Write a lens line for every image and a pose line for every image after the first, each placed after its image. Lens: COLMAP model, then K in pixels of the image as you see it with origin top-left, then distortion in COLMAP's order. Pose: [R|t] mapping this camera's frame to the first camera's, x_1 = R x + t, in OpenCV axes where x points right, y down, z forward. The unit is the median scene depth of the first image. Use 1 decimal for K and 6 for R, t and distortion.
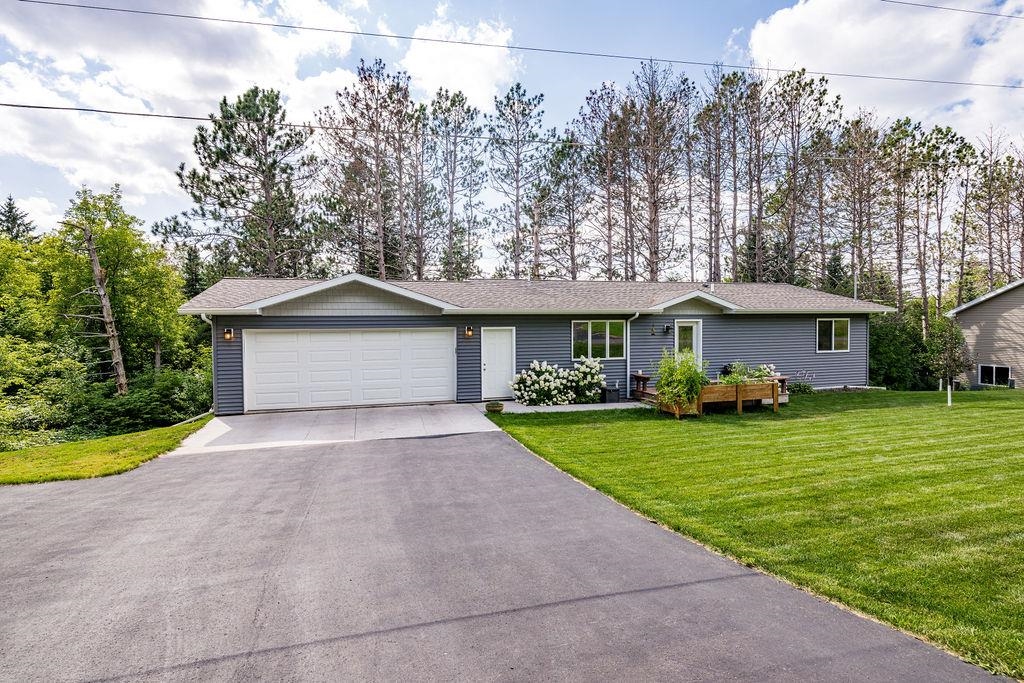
lens RADIAL K [[505.4, 0, 512.0], [0, 505.4, 341.5], [0, 0, 1]] dist [0.007019, 0.000360]
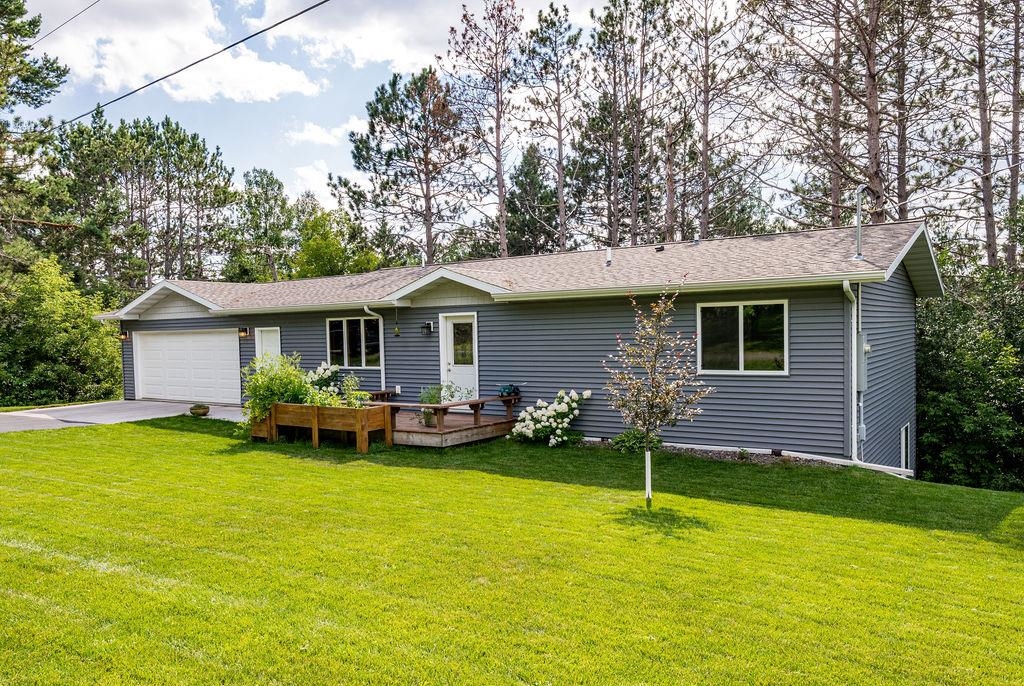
lens RADIAL K [[505.4, 0, 512.0], [0, 505.4, 343.0], [0, 0, 1]] dist [0.007019, 0.000360]
pose [[0.758982, -0.002010, -0.651108, 0.902080], [-0.036019, 0.998334, -0.045069, 0.024729], [0.650115, 0.057659, 0.757645, 0.591925]]
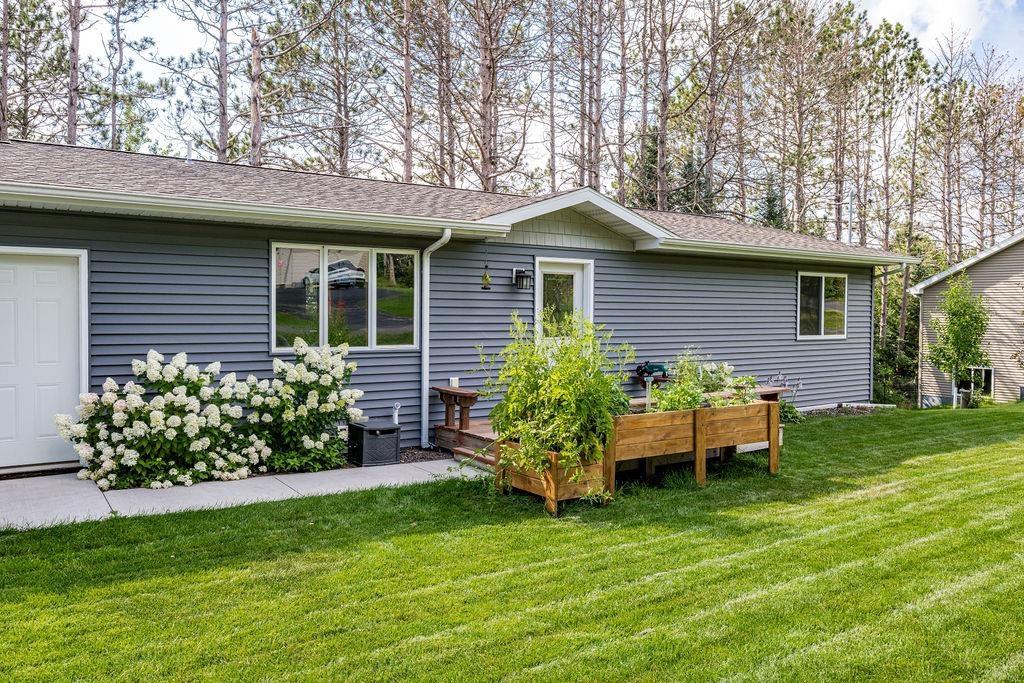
lens RADIAL K [[716.6, 0, 512.0], [0, 716.6, 341.5], [0, 0, 1]] dist [-0.001628, -0.000663]
pose [[0.953869, 0.003967, 0.300197, 0.132131], [-0.003149, 0.999990, -0.003210, 0.031820], [-0.300206, 0.002116, 0.953872, 0.464824]]
